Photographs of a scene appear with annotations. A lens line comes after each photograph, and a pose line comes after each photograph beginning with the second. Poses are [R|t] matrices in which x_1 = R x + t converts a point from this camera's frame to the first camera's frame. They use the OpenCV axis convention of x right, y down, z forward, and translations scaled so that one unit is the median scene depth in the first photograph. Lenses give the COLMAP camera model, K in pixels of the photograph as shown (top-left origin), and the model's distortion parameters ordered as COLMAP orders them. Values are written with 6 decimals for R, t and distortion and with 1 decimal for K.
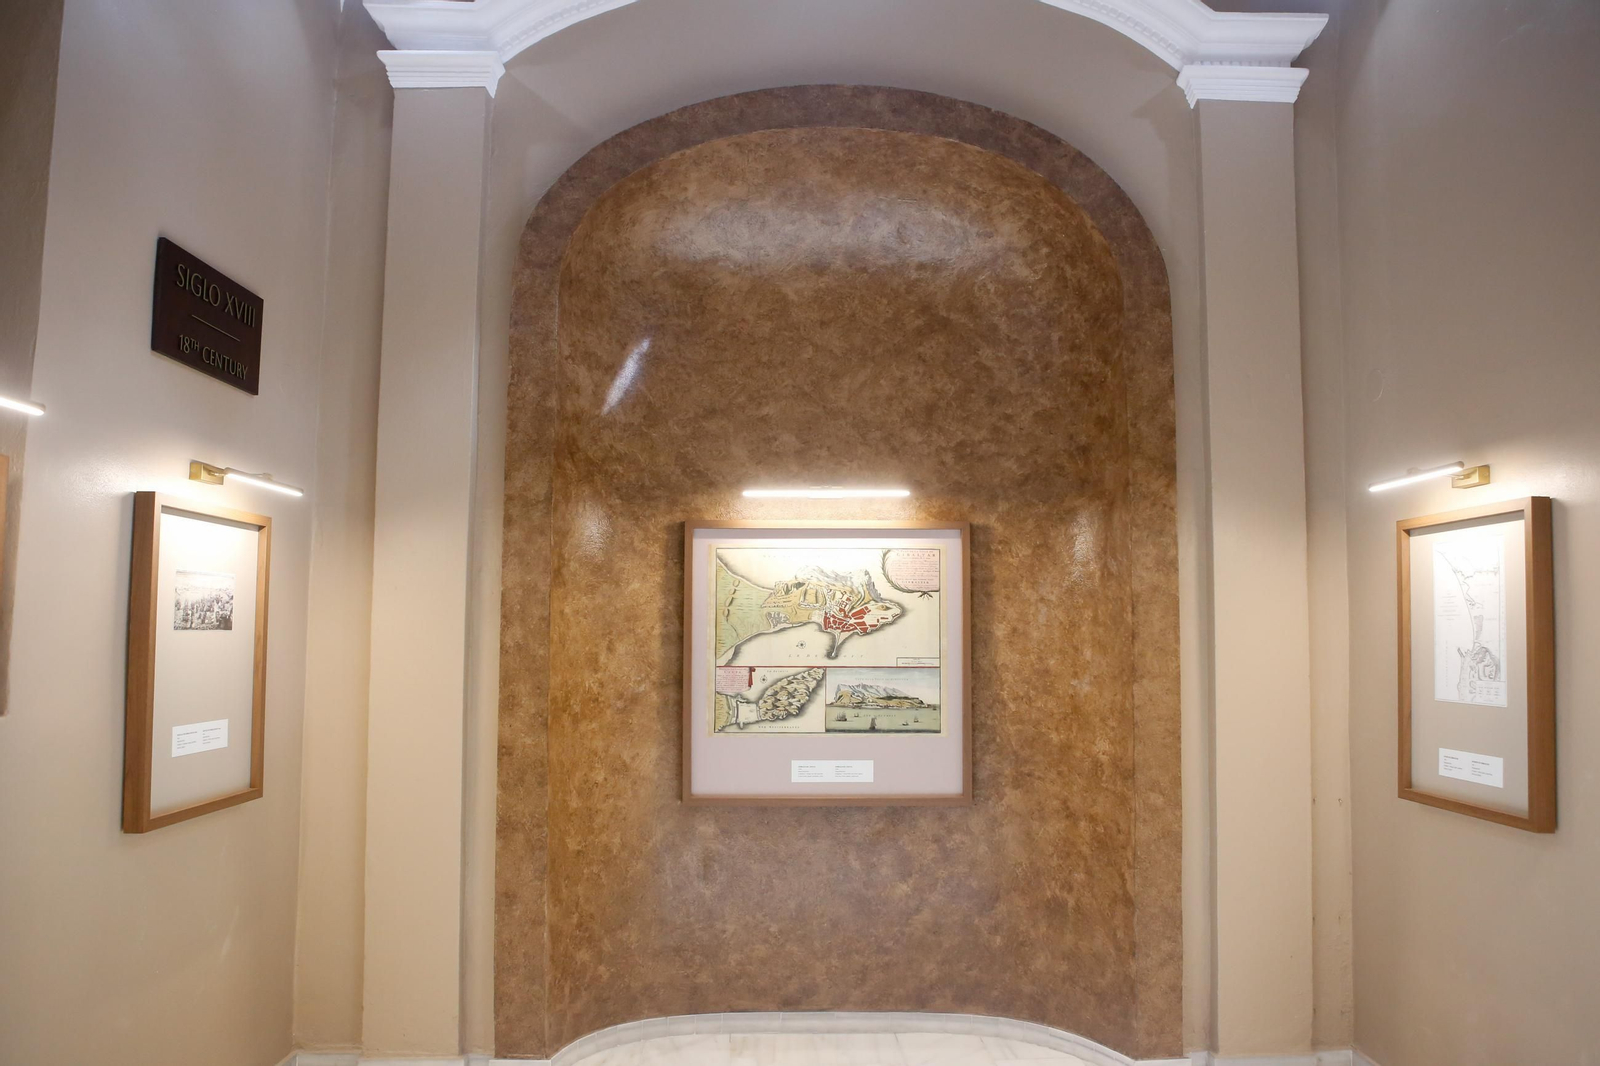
lens RADIAL K [[1180.8, 0, 800.0], [0, 1180.8, 533.0], [0, 0, 1]] dist [-0.085444, 0.002025]
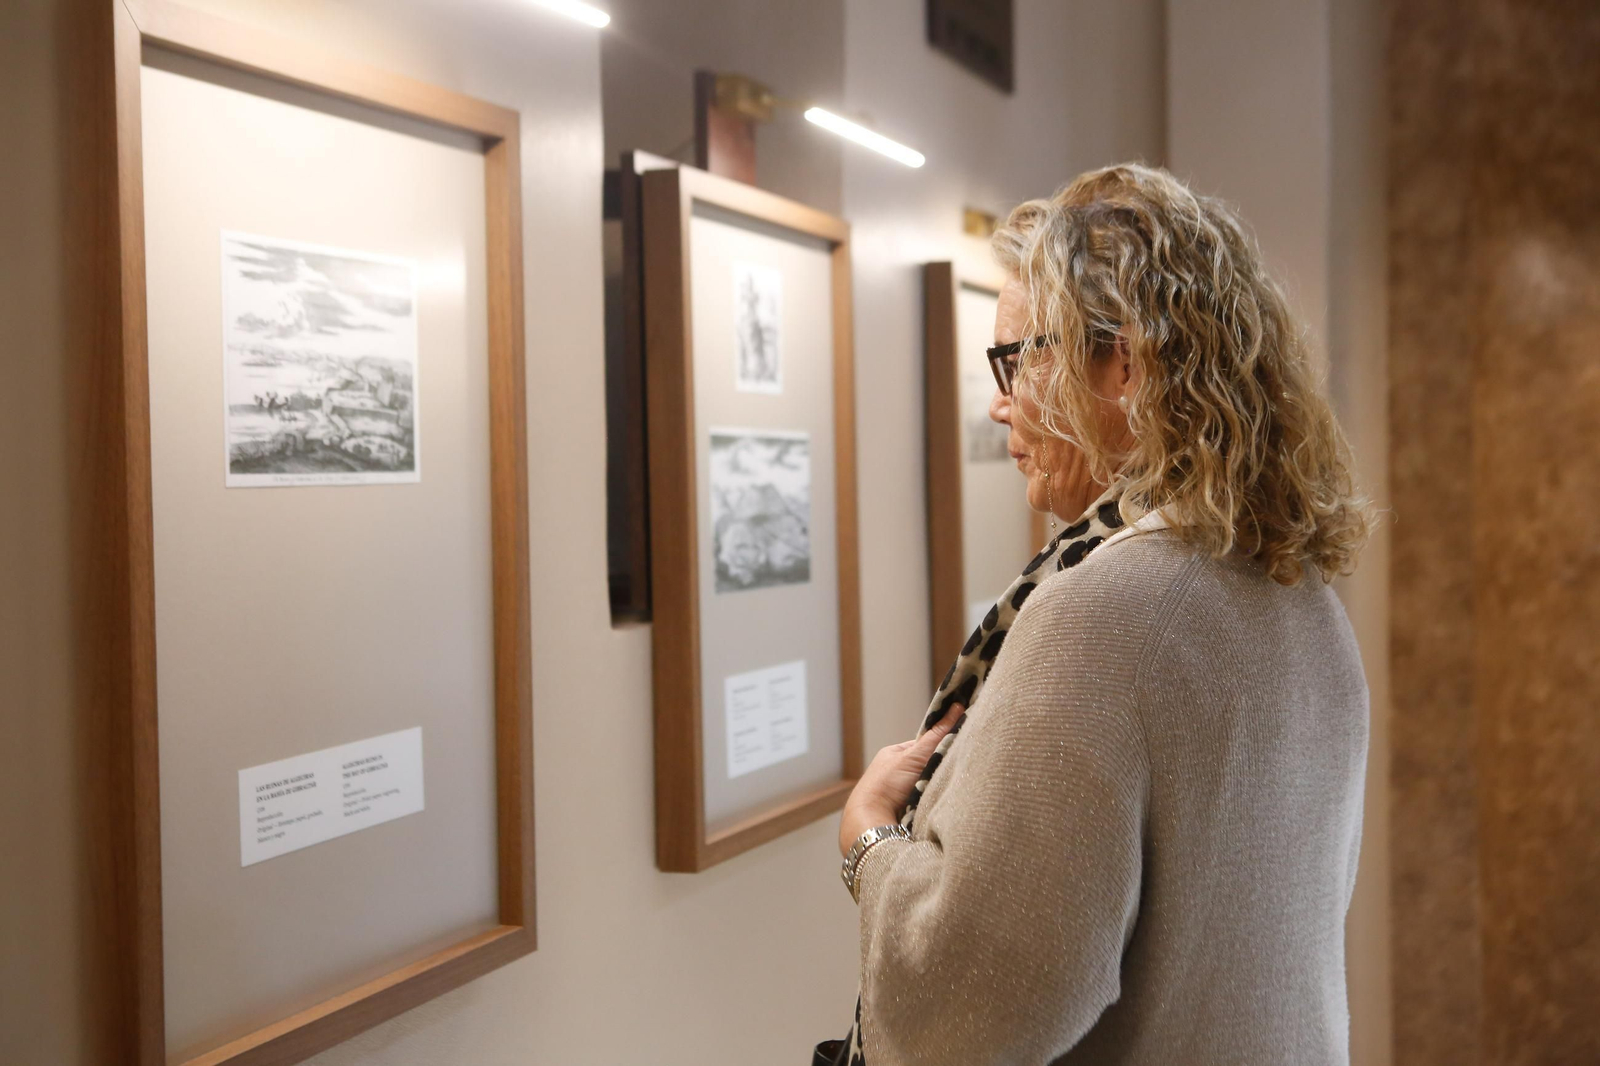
lens RADIAL K [[2341.7, 0, 802.6], [0, 2341.7, 513.2], [0, 0, 1]] dist [-0.013815, 0.059845]
pose [[0.946171, -0.012171, -0.323438, -0.138583], [0.046361, 0.994085, 0.098214, -0.018399], [0.320329, -0.107922, 0.941139, -0.234224]]
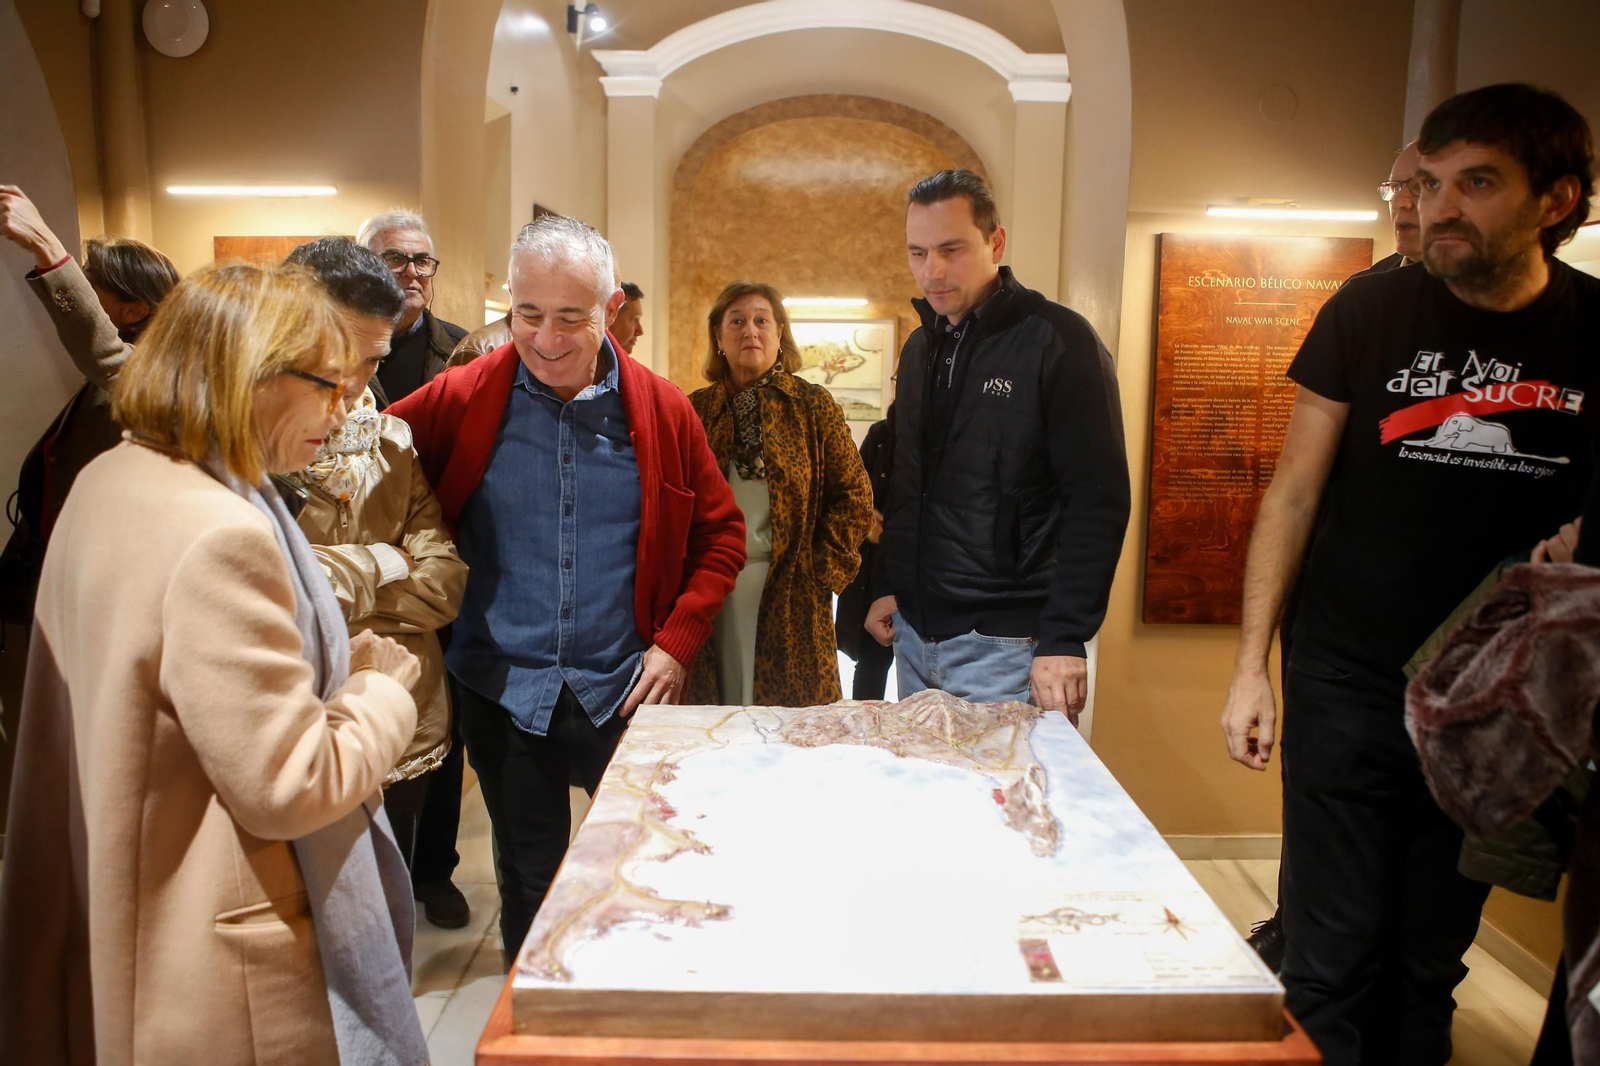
lens RADIAL K [[1180.8, 0, 800.0], [0, 1180.8, 533.0], [0, 0, 1]] dist [-0.085444, 0.002025]
pose [[0.997855, 0.019464, -0.062506, 0.114213], [-0.005666, 0.976875, 0.213737, -0.077759], [0.065220, -0.212924, 0.974890, -1.054258]]
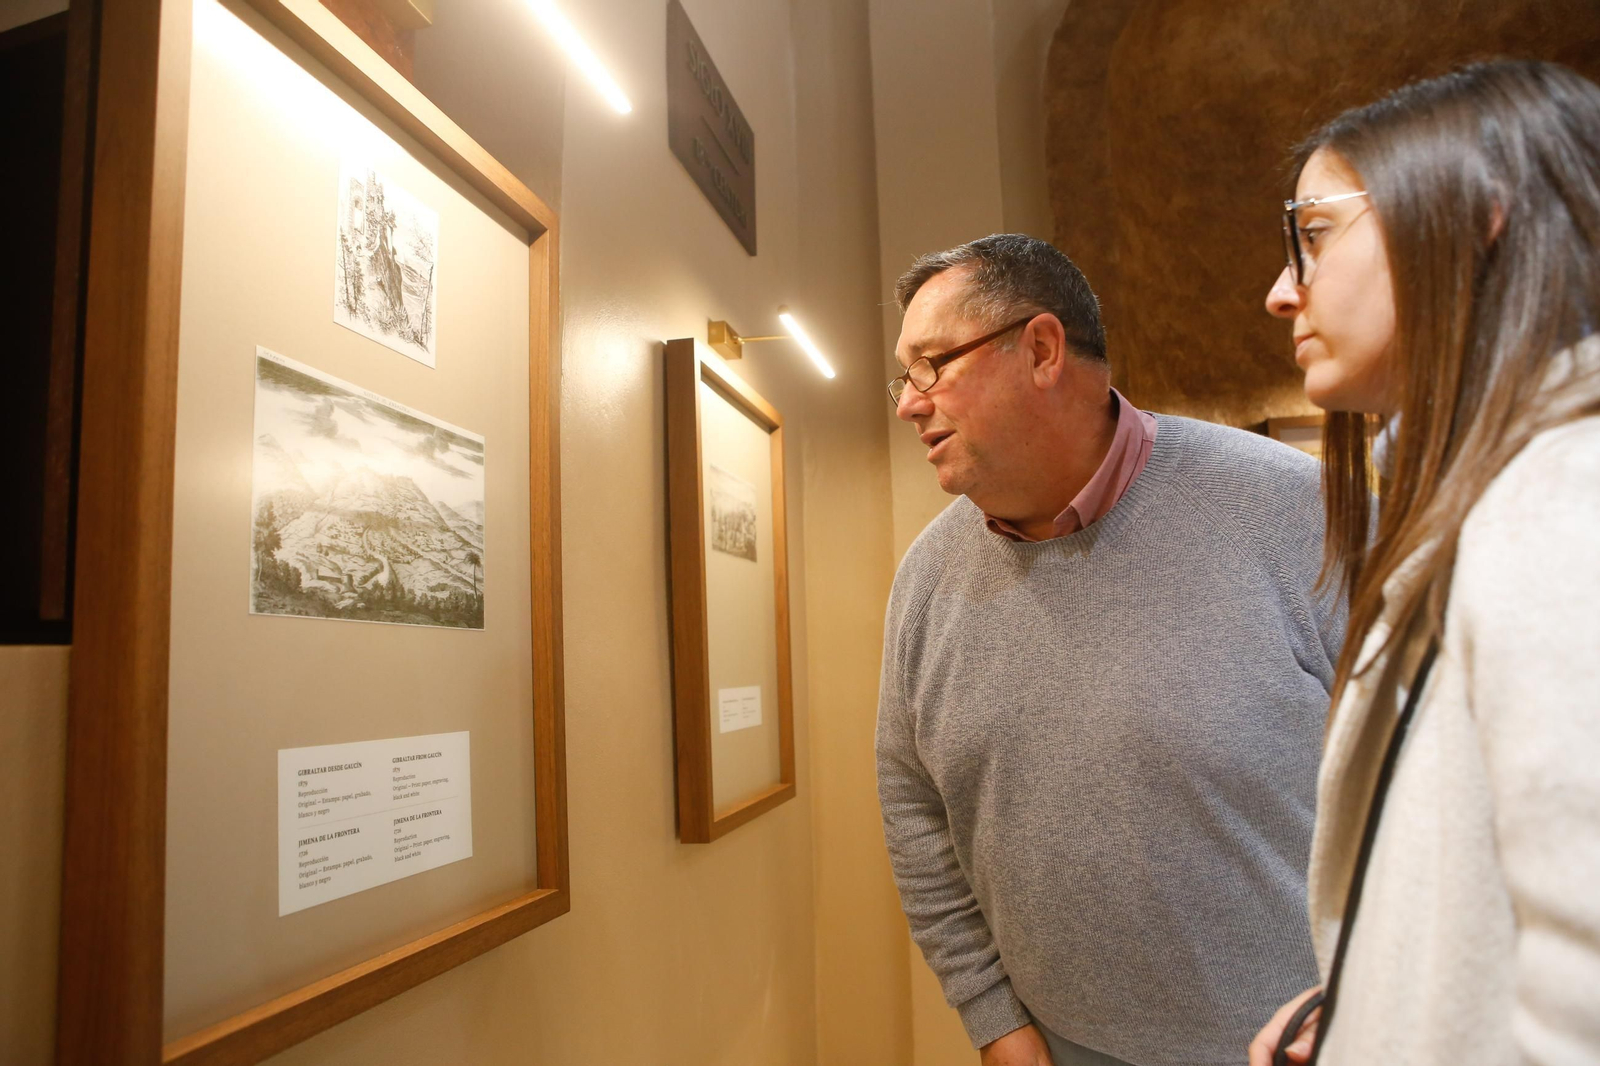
lens RADIAL K [[1162.4, 0, 800.0], [0, 1162.4, 533.0], [0, 0, 1]] dist [-0.062408, 0.004629]
pose [[0.976957, -0.055220, -0.206169, -0.248758], [0.050270, 0.998309, -0.029176, 0.070174], [0.207432, 0.018140, 0.978081, 0.229903]]
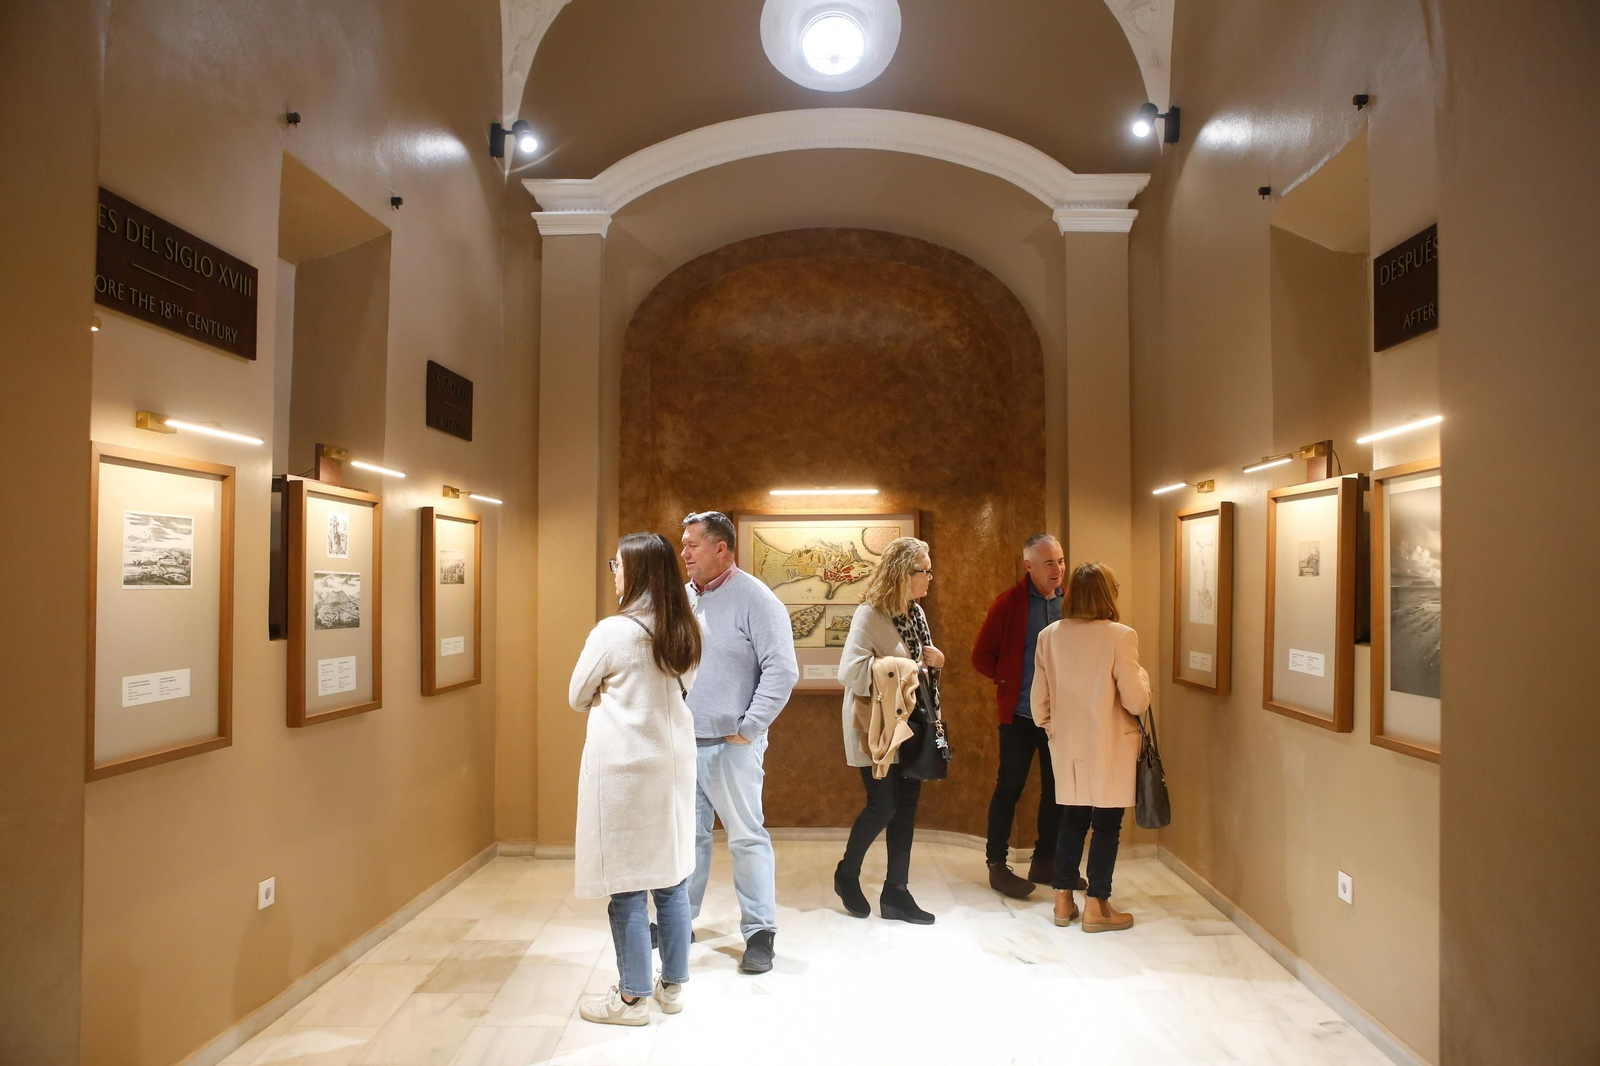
lens RADIAL K [[1162.4, 0, 800.0], [0, 1162.4, 533.0], [0, 0, 1]] dist [-0.062408, 0.004629]
pose [[0.998846, -0.008142, -0.047323, 0.063245], [0.010103, 0.999094, 0.041350, -0.043913], [0.046944, -0.041780, 0.998023, -0.526233]]
